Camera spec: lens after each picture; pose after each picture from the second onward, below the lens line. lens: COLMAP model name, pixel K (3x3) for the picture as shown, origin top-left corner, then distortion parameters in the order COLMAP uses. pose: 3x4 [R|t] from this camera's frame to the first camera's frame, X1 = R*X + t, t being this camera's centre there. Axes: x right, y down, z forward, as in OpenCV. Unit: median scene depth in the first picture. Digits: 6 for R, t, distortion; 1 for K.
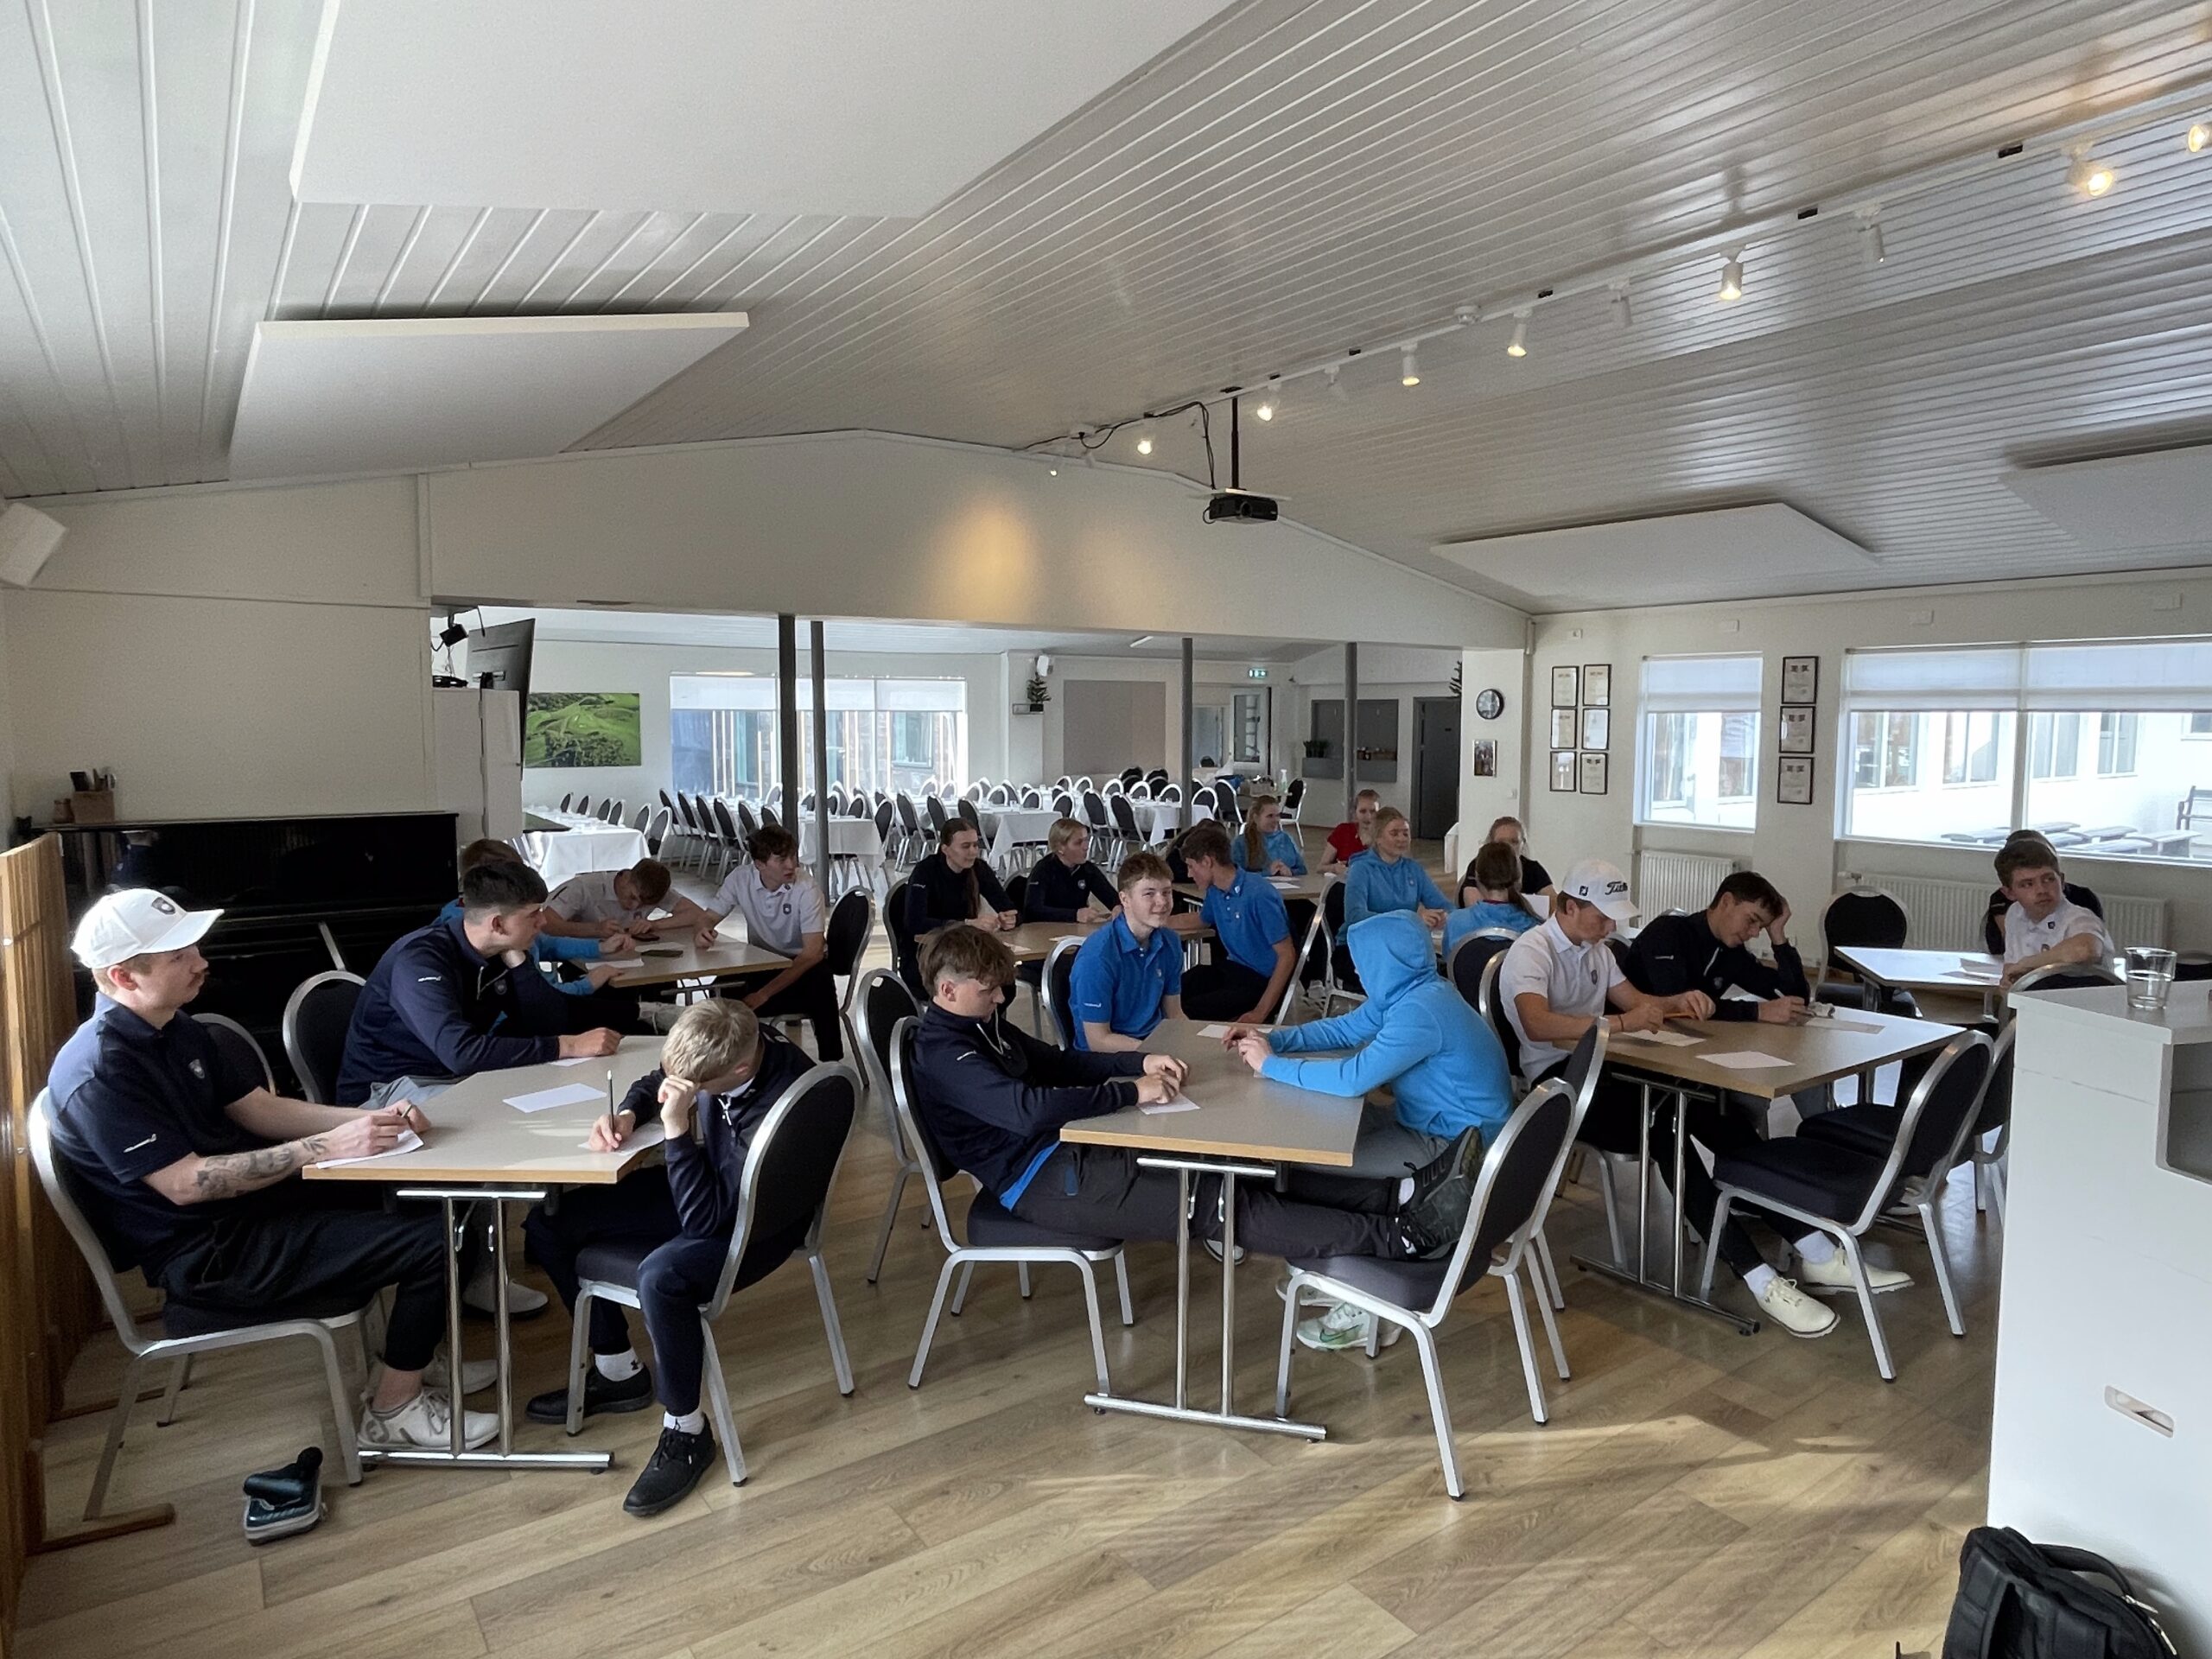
lens RADIAL K [[1302.8, 0, 1105.6], [0, 1302.8, 821.0], [0, 0, 1]] dist [-0.006545, -0.001296]
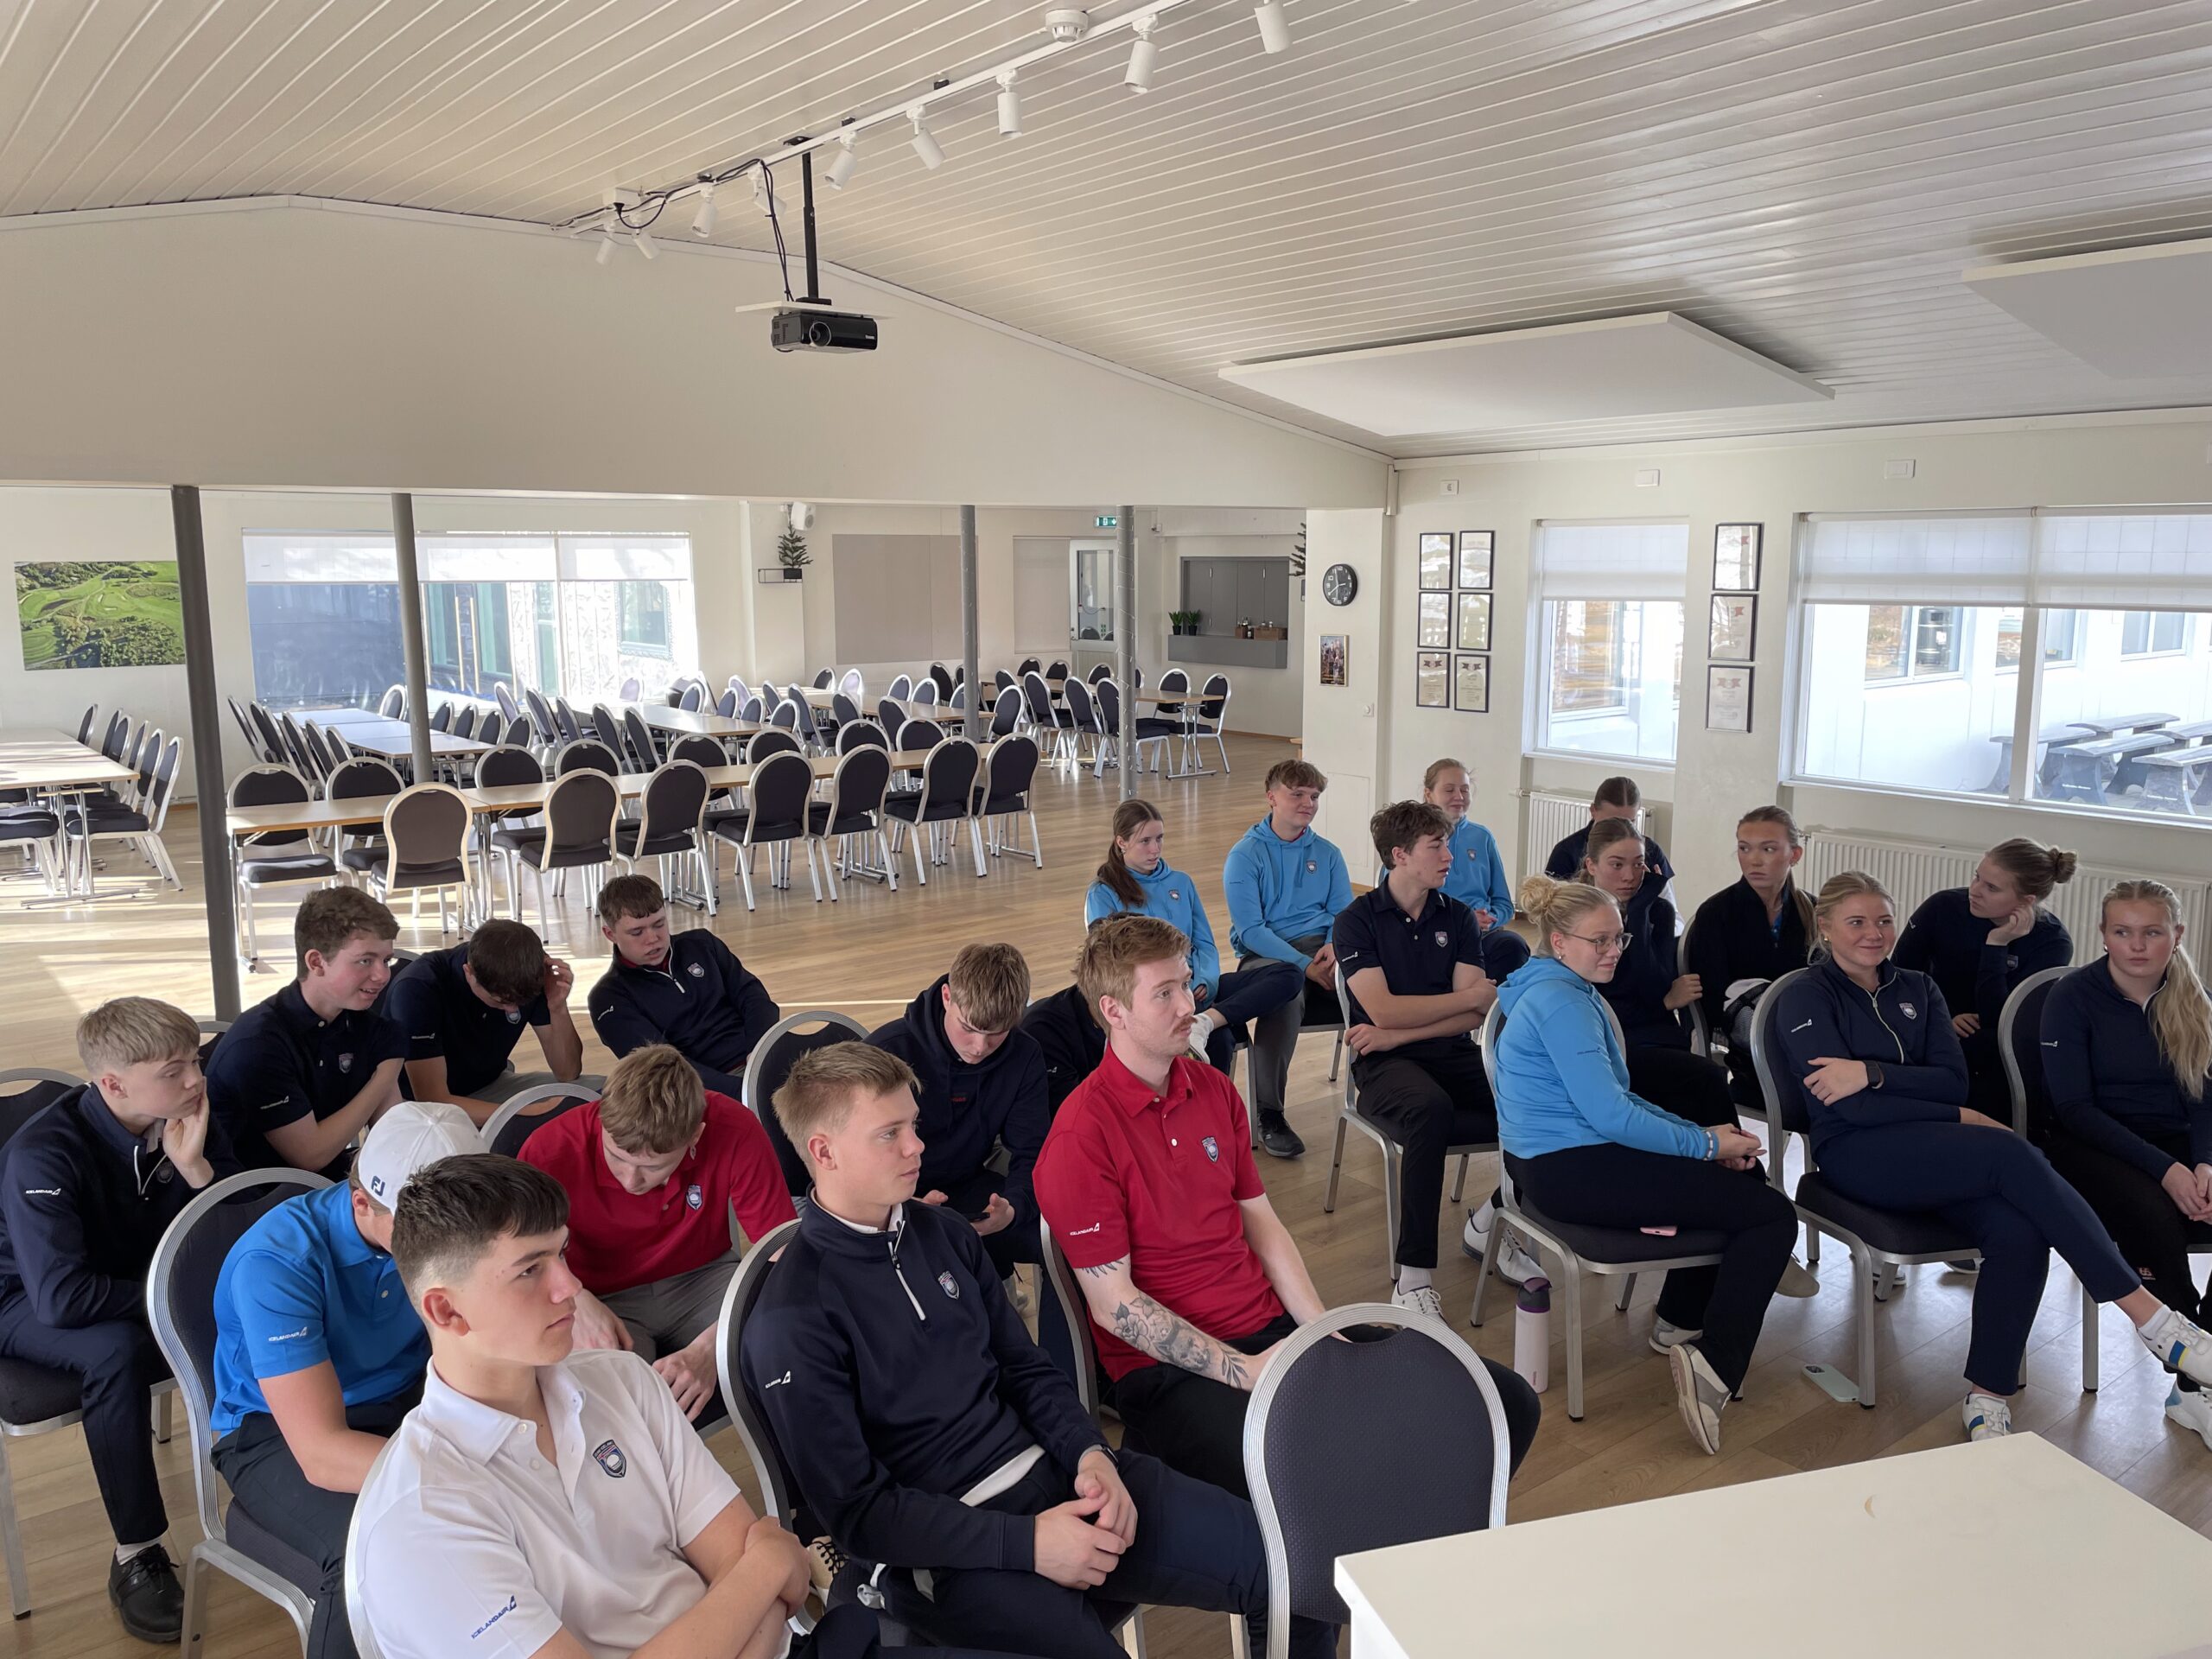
lens RADIAL K [[1646.7, 0, 1104.8], [0, 1646.7, 829.9], [0, 0, 1]] dist [0.029062, 0.009781]
pose [[0.998910, -0.014055, 0.044520, 0.124784], [0.010082, 0.996048, 0.088241, -0.037124], [-0.045585, -0.087696, 0.995104, 0.086737]]
